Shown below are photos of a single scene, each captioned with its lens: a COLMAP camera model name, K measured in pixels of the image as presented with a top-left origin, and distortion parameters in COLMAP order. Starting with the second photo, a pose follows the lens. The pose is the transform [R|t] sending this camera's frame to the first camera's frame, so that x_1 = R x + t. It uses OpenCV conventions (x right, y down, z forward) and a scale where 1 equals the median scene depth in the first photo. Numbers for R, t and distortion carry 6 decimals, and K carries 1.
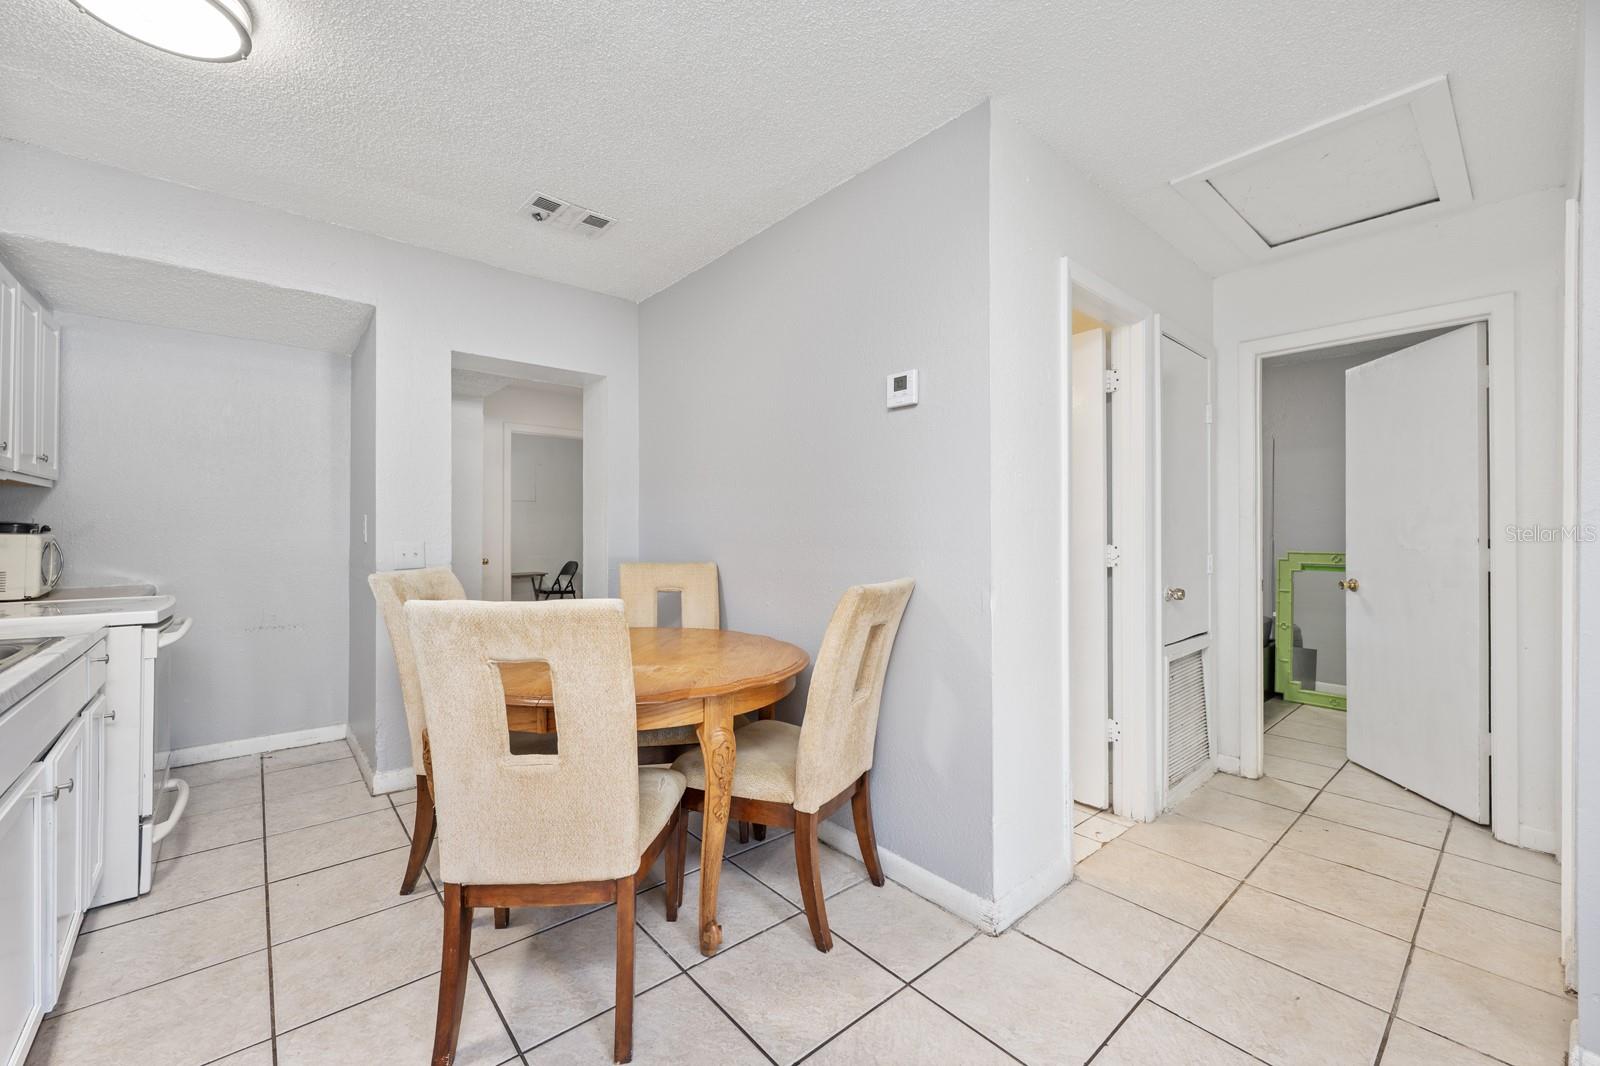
lens RADIAL K [[635.5, 0, 801.4], [0, 635.5, 524.9], [0, 0, 1]] dist [-0.006635, 0.000265]
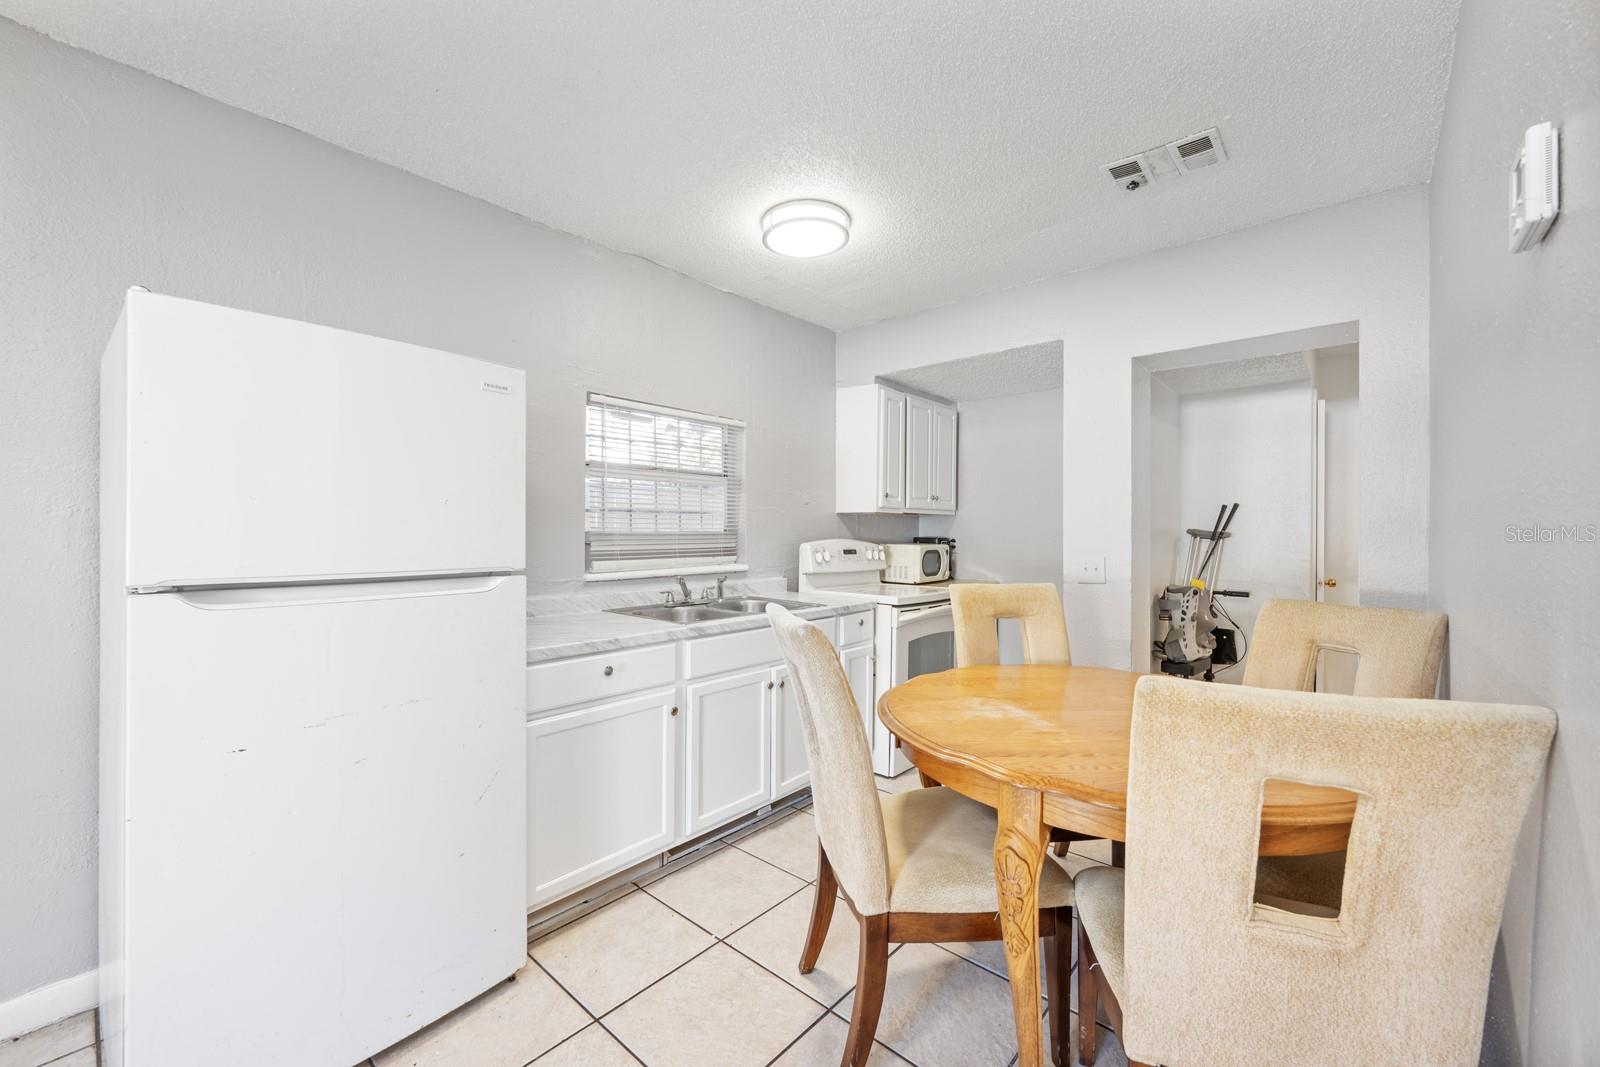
lens RADIAL K [[635.5, 0, 801.5], [0, 635.5, 530.2], [0, 0, 1]] dist [-0.006635, 0.000265]
pose [[0.133069, -0.006229, -0.991087, 0.411373], [0.002695, 0.999979, -0.005923, -0.013912], [0.991103, -0.001883, 0.133083, 0.476812]]
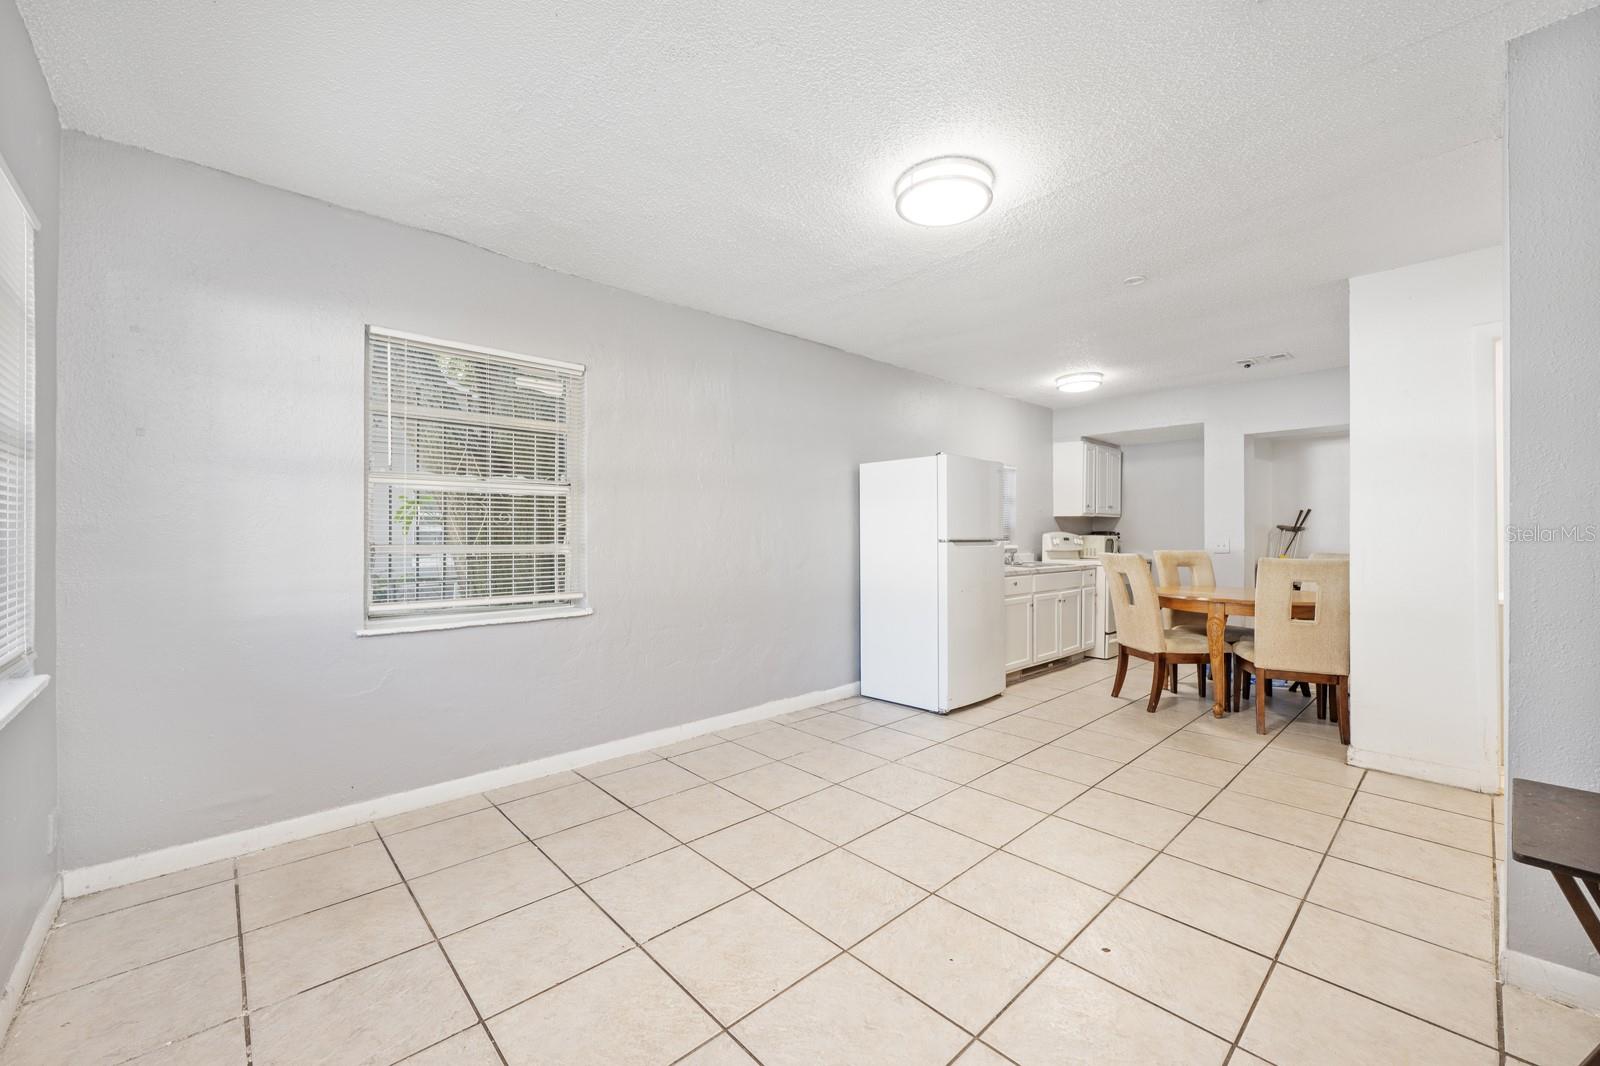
lens RADIAL K [[635.5, 0, 799.0], [0, 635.5, 534.1], [0, 0, 1]] dist [-0.006635, 0.000265]
pose [[0.027233, -0.003929, -0.999621, 1.549356], [0.005539, 0.999978, -0.003780, 0.013390], [0.999614, -0.005434, 0.027254, -0.416136]]
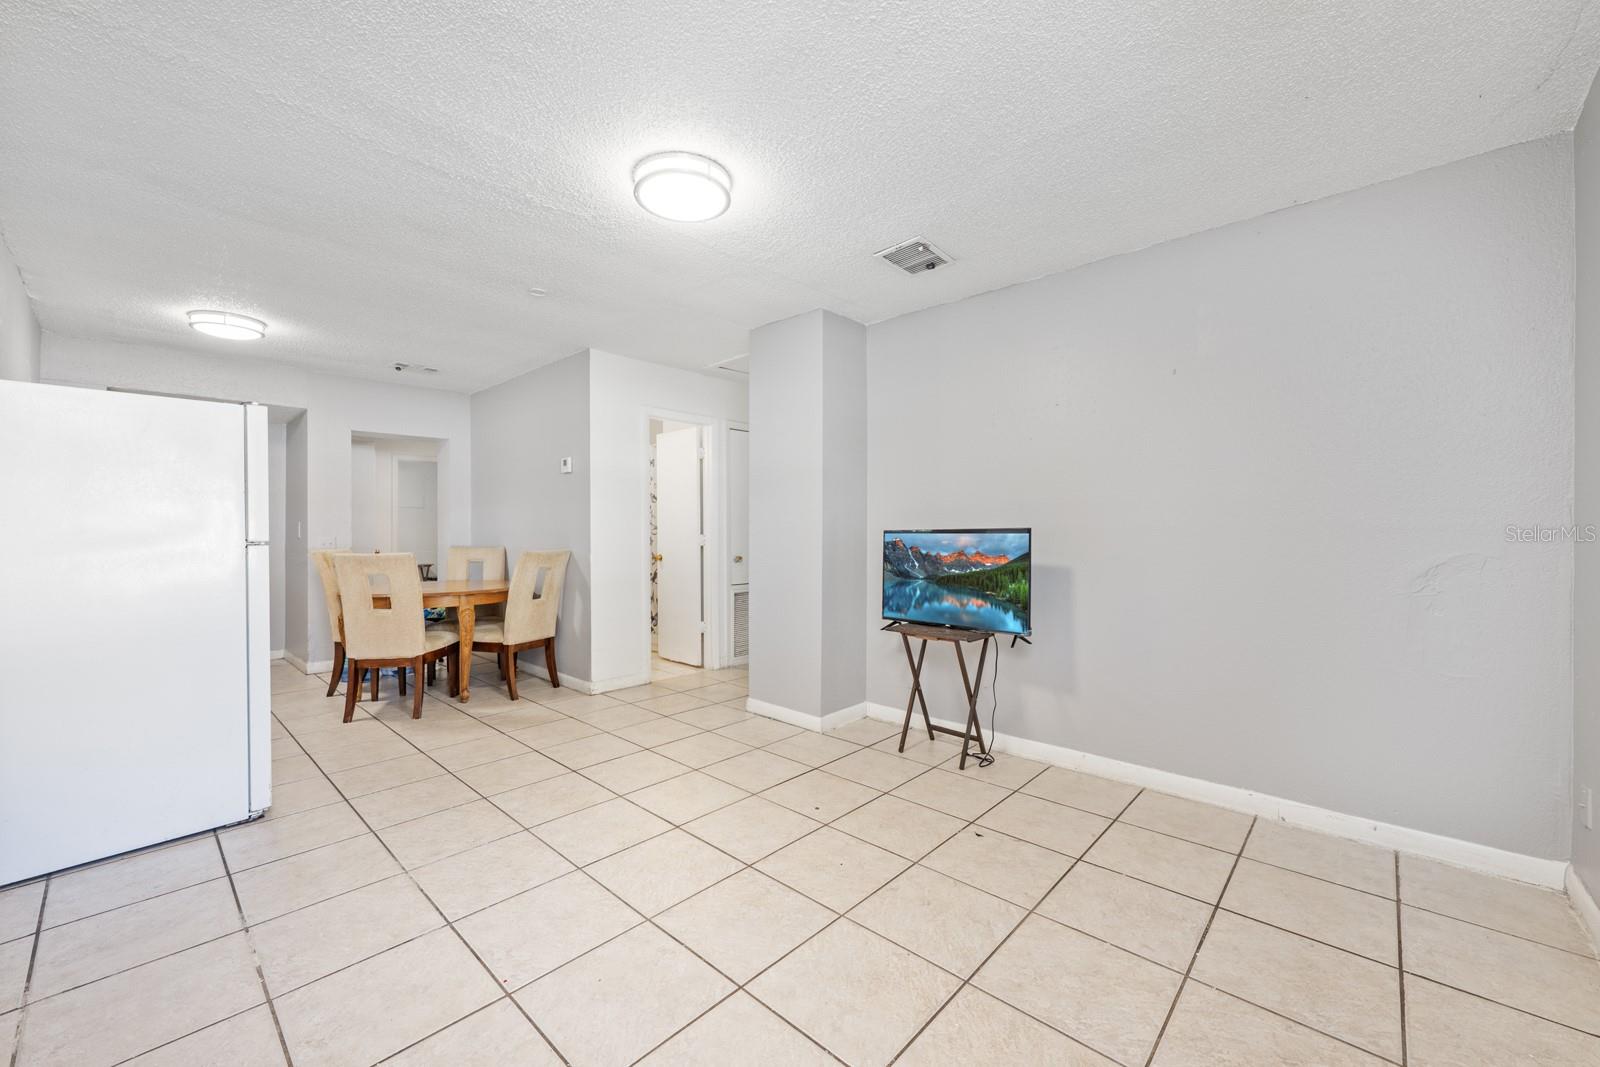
lens RADIAL K [[635.5, 0, 799.0], [0, 635.5, 519.2], [0, 0, 1]] dist [-0.006635, 0.000265]
pose [[0.994202, -0.007096, 0.107294, 0.653014], [0.007726, 0.999955, -0.005460, -0.004286], [-0.107250, 0.006258, 0.994212, -1.165253]]
